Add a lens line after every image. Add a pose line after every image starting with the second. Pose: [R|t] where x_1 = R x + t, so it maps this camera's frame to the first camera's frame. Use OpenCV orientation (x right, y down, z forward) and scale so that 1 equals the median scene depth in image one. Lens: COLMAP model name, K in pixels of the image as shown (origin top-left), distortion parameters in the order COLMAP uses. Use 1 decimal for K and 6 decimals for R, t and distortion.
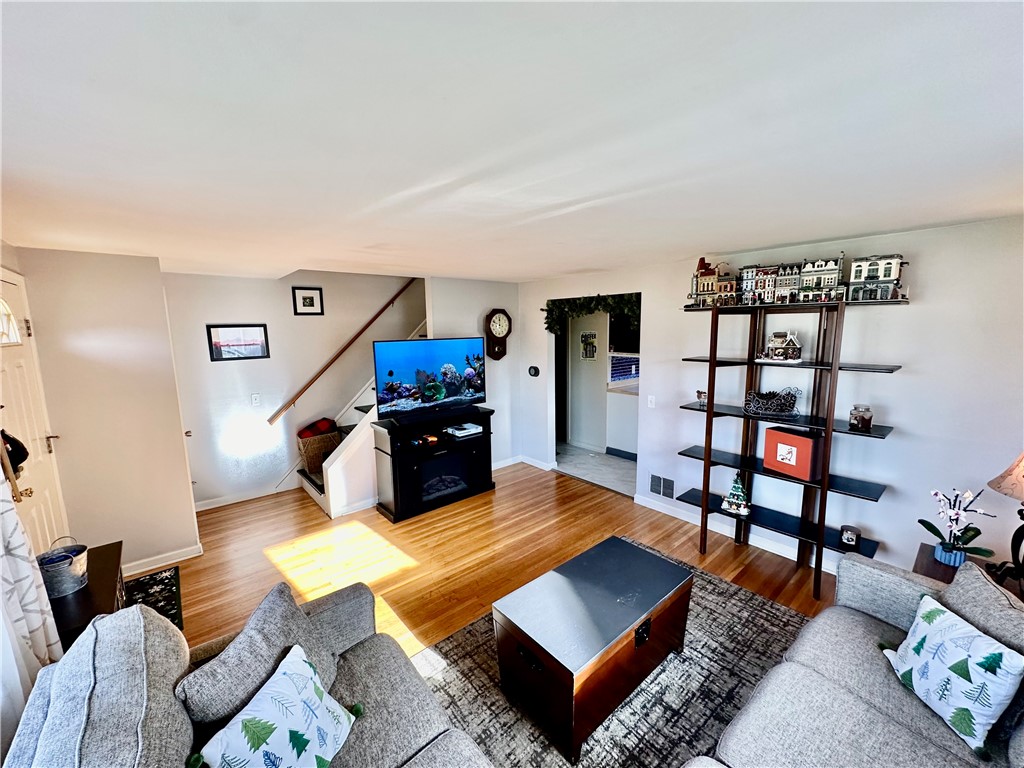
lens RADIAL K [[407.9, 0, 511.2], [0, 407.9, 382.1], [0, 0, 1]] dist [0.002507, 0.000055]
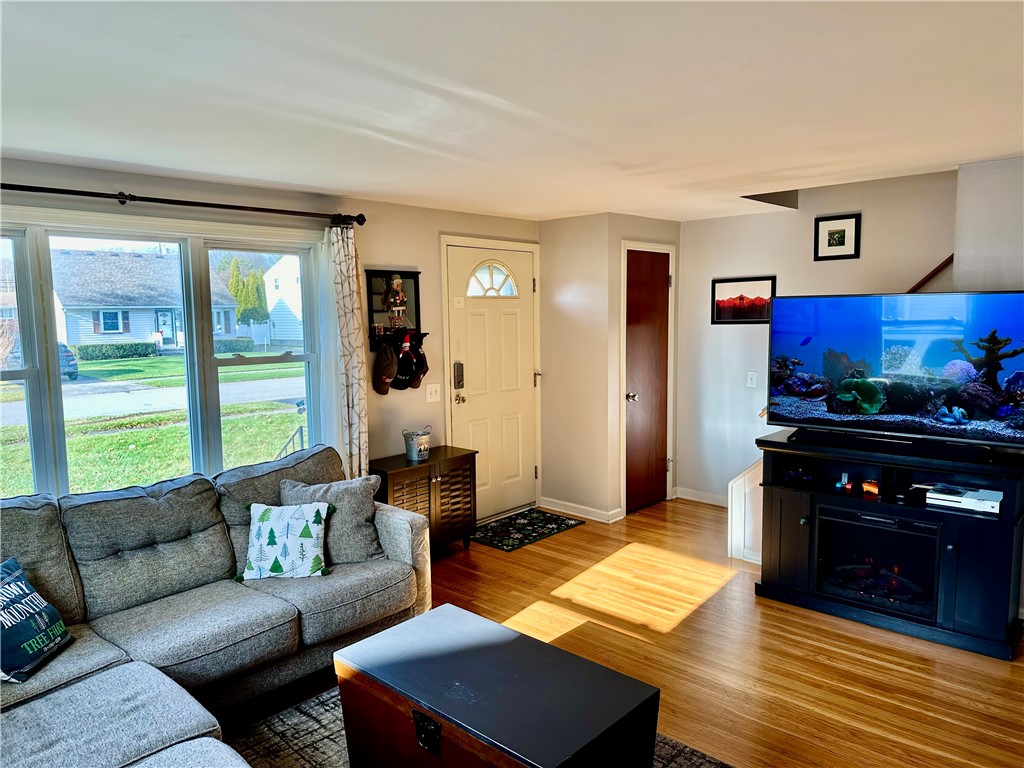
lens RADIAL K [[711.9, 0, 506.0], [0, 711.9, 399.2], [0, 0, 1]] dist [0.040587, -0.042861]
pose [[0.111814, 0.139142, -0.983940, 0.733929], [-0.123300, 0.984440, 0.125201, -0.035069], [0.986050, 0.107321, 0.127231, 0.483020]]
